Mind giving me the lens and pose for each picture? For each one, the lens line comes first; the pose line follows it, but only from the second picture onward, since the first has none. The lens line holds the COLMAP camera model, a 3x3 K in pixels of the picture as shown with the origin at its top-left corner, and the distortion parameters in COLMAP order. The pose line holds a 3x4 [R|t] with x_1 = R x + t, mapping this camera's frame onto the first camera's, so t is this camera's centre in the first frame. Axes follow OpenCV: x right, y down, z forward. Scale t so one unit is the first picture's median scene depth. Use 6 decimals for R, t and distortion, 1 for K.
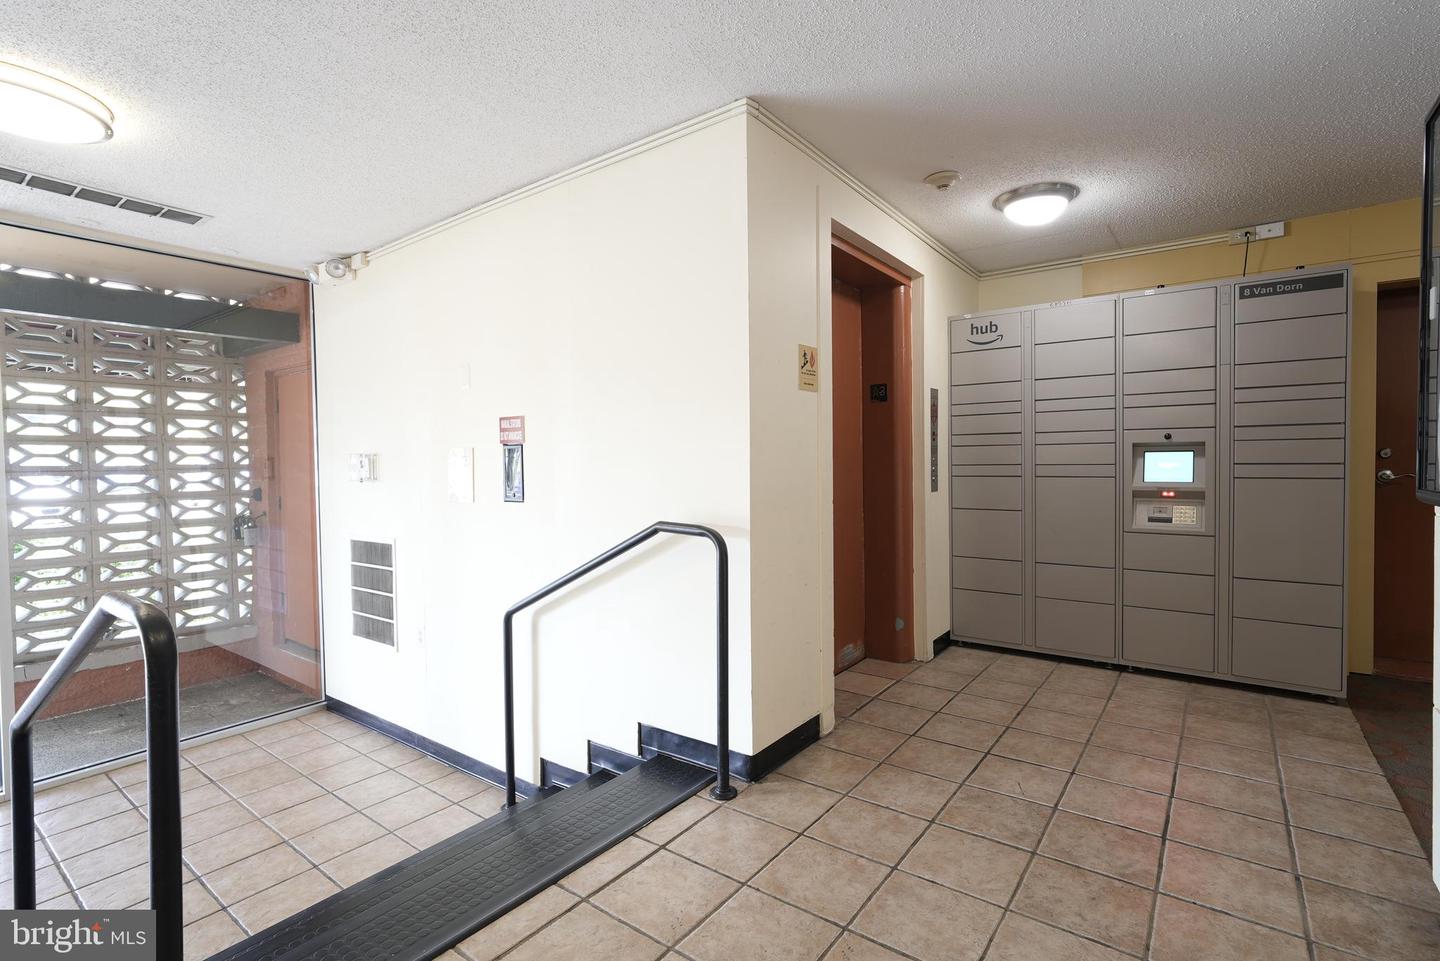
lens RADIAL K [[682.7, 0, 727.7], [0, 682.7, 473.0], [0, 0, 1]] dist [-0.009037, 0.001136]
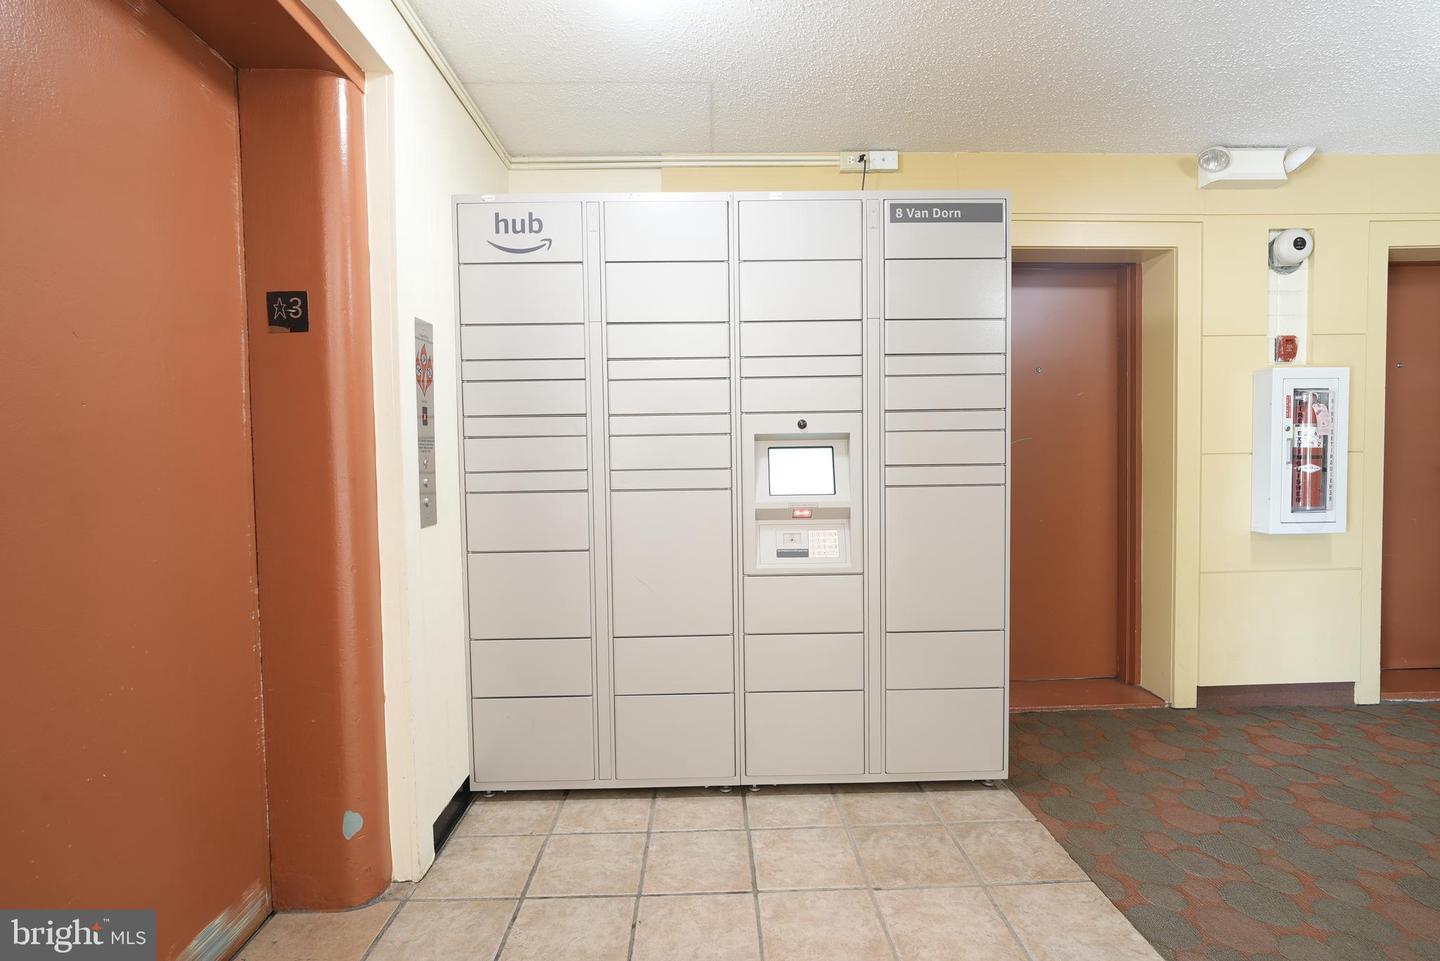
lens RADIAL K [[682.7, 0, 727.1], [0, 682.7, 480.1], [0, 0, 1]] dist [-0.009037, 0.001136]
pose [[0.790361, -0.021283, 0.612271, 0.186173], [0.018112, 0.999771, 0.011373, -0.009216], [-0.612373, 0.002101, 0.790566, 0.512636]]
